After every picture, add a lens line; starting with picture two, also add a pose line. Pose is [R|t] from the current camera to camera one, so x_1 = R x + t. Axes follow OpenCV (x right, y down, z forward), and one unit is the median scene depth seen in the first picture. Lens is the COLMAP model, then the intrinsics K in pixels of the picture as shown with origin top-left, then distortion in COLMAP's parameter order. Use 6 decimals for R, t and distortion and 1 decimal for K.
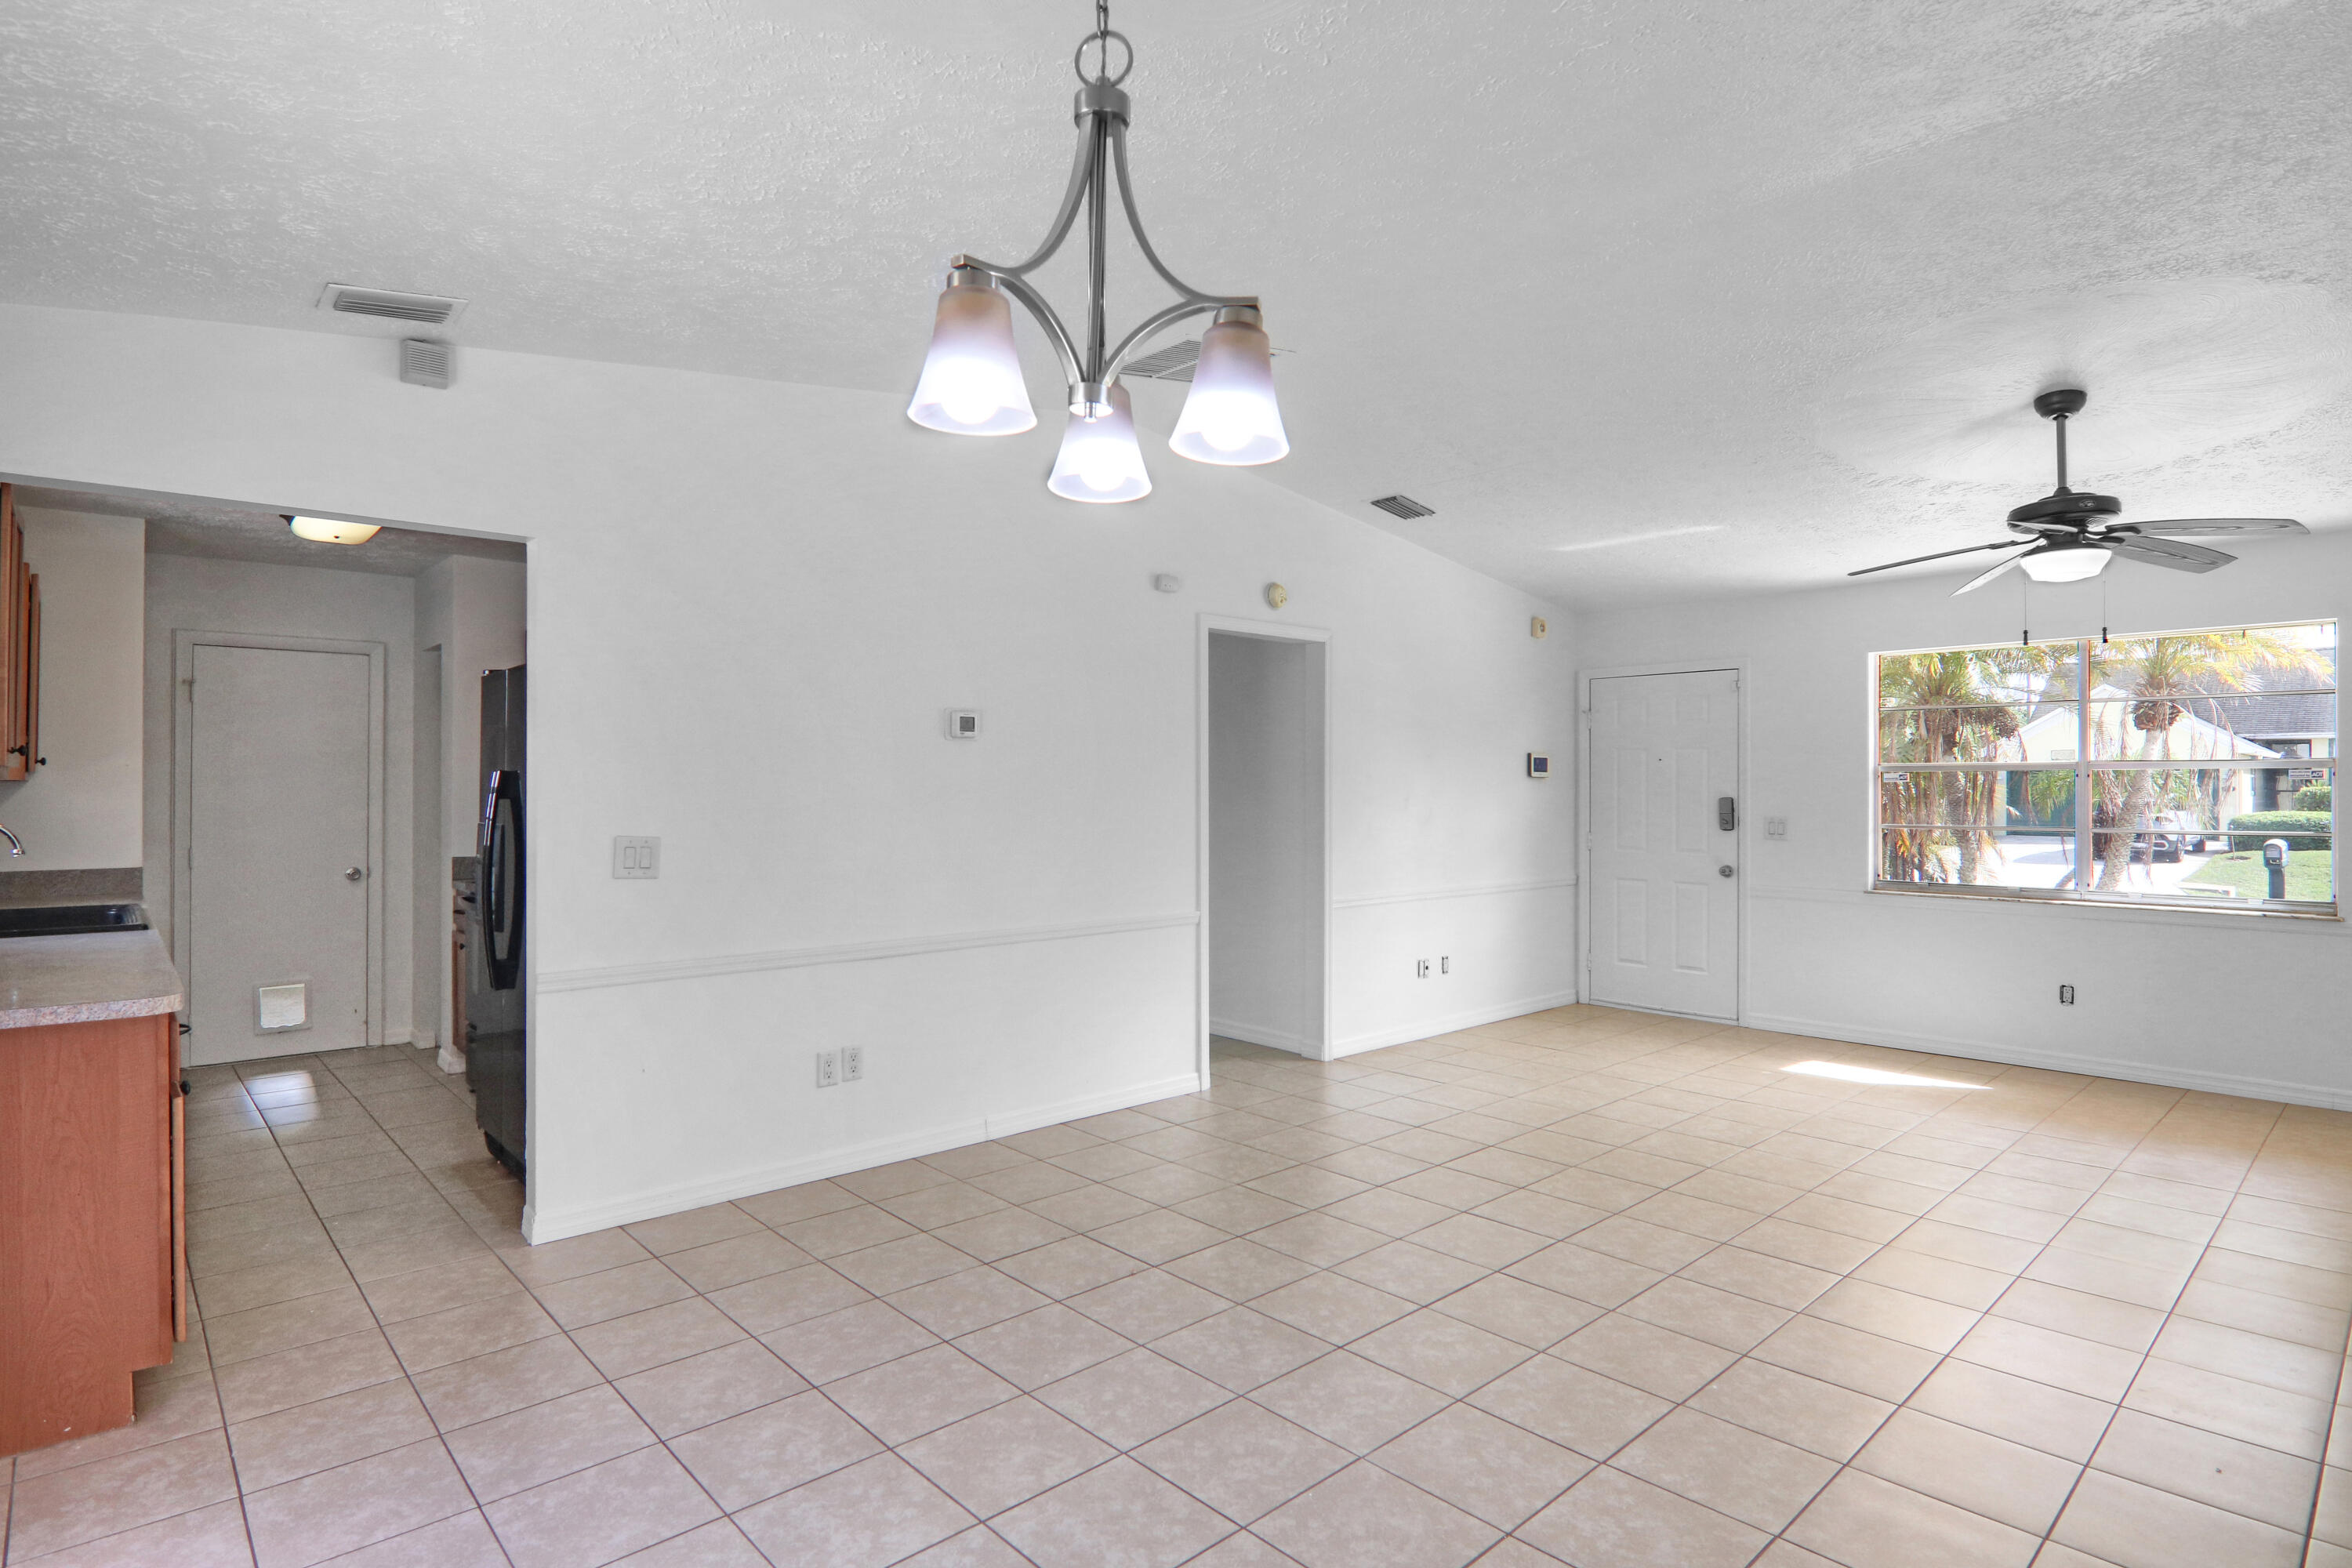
lens RADIAL K [[1202.0, 0, 1178.8], [0, 1202.0, 794.0], [0, 0, 1]] dist [0.004007, -0.005692]
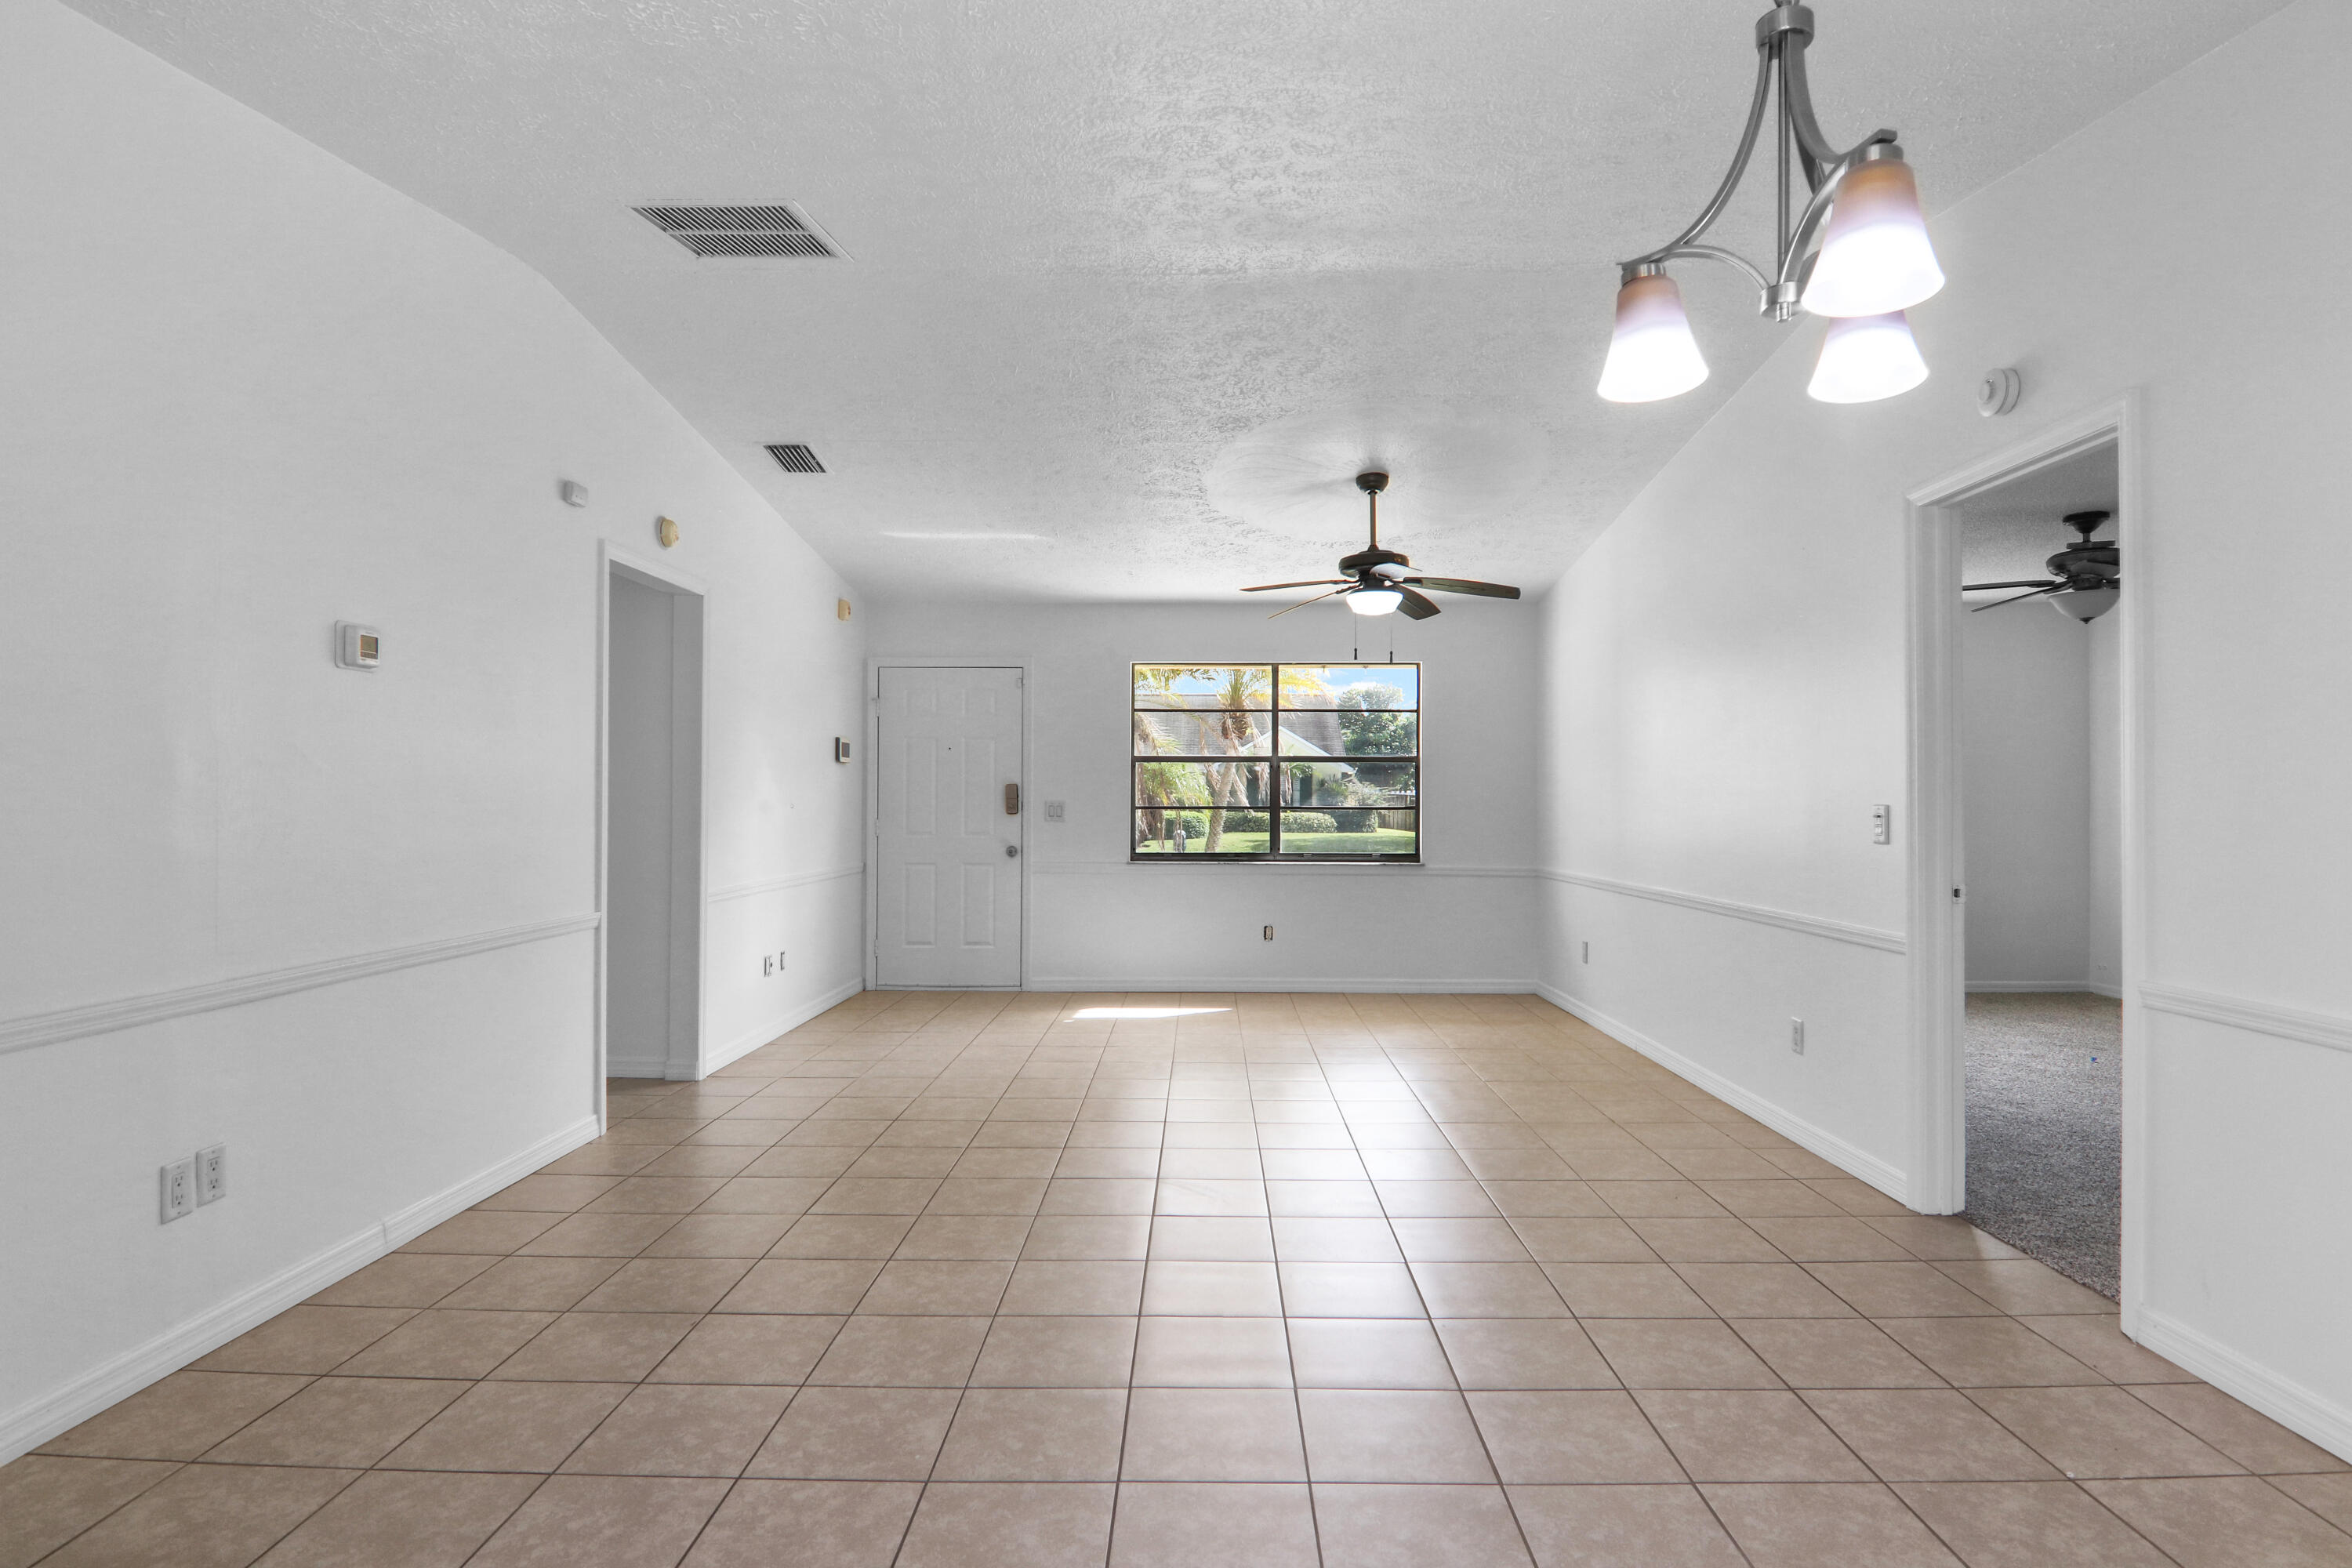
lens RADIAL K [[1202.0, 0, 1181.8], [0, 1202.0, 797.4], [0, 0, 1]] dist [0.004007, -0.005692]
pose [[0.693583, 0.002418, 0.720373, -0.327751], [0.001407, 0.999988, -0.004711, 0.029316], [-0.720376, 0.004281, 0.693571, 0.185006]]
